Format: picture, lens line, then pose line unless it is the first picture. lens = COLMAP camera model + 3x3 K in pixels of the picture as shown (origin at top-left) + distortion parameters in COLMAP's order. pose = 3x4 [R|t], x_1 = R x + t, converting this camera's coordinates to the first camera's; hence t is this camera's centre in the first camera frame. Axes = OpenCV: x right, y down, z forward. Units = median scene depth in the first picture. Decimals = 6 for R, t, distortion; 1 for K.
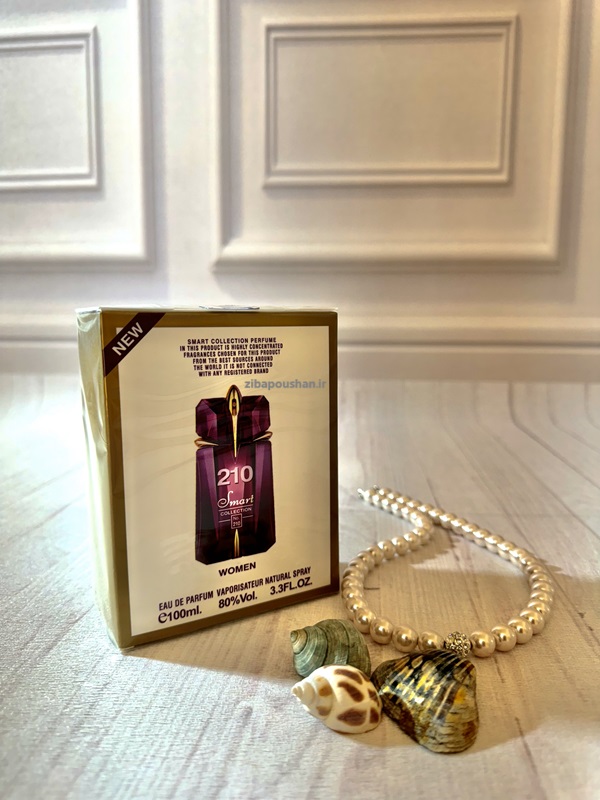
lens RADIAL K [[616.4, 0, 295.7], [0, 616.4, 400.7], [0, 0, 1]] dist [-0.036531, 0.007986]
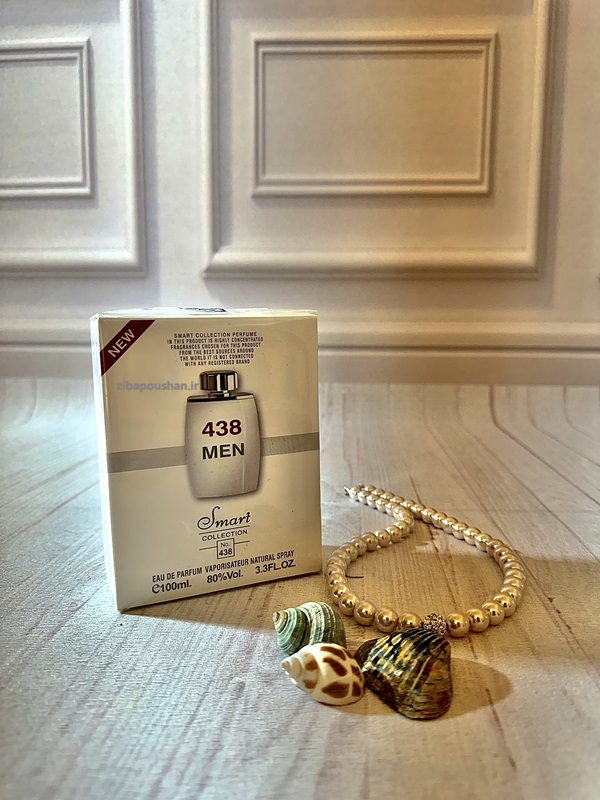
lens RADIAL K [[616.4, 0, 295.8], [0, 616.4, 395.8], [0, 0, 1]] dist [-0.036531, 0.007986]
pose [[0.999803, -0.000850, 0.019808, -0.001529], [0.001146, 0.999888, -0.014915, 0.008492], [-0.019793, 0.014934, 0.999693, -0.079375]]
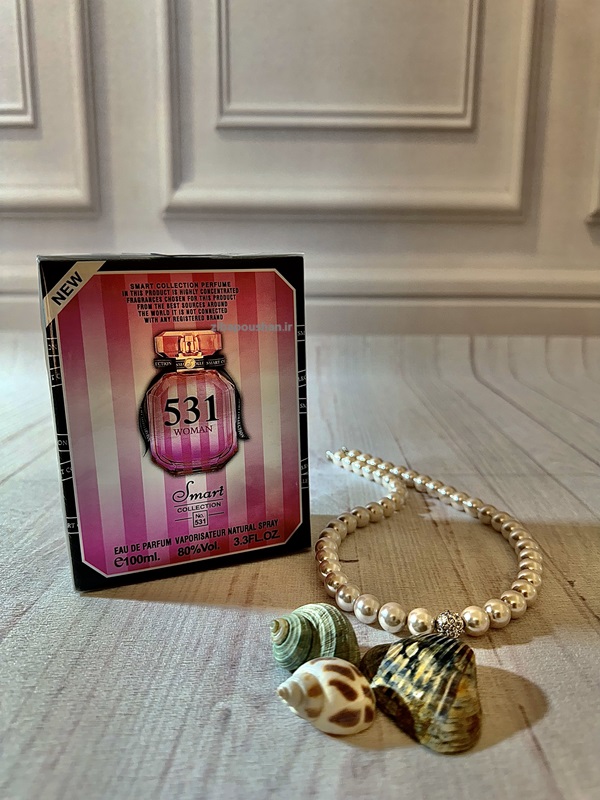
lens RADIAL K [[616.4, 0, 297.1], [0, 616.4, 392.7], [0, 0, 1]] dist [-0.036531, 0.007986]
pose [[0.996431, -0.014118, 0.083217, -0.035901], [0.008908, 0.997996, 0.062648, -0.009765], [-0.083935, -0.061683, 0.994560, 0.117512]]
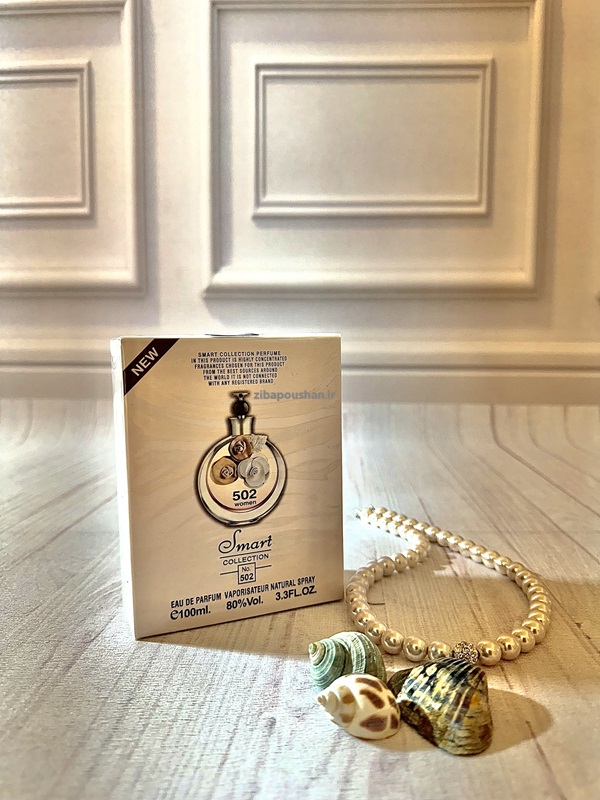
lens RADIAL K [[616.4, 0, 296.5], [0, 616.4, 391.8], [0, 0, 1]] dist [-0.036531, 0.007986]
pose [[0.999155, -0.003011, 0.040982, -0.064746], [0.005174, 0.998593, -0.052777, 0.003559], [-0.040765, 0.052944, 0.997765, -0.054735]]
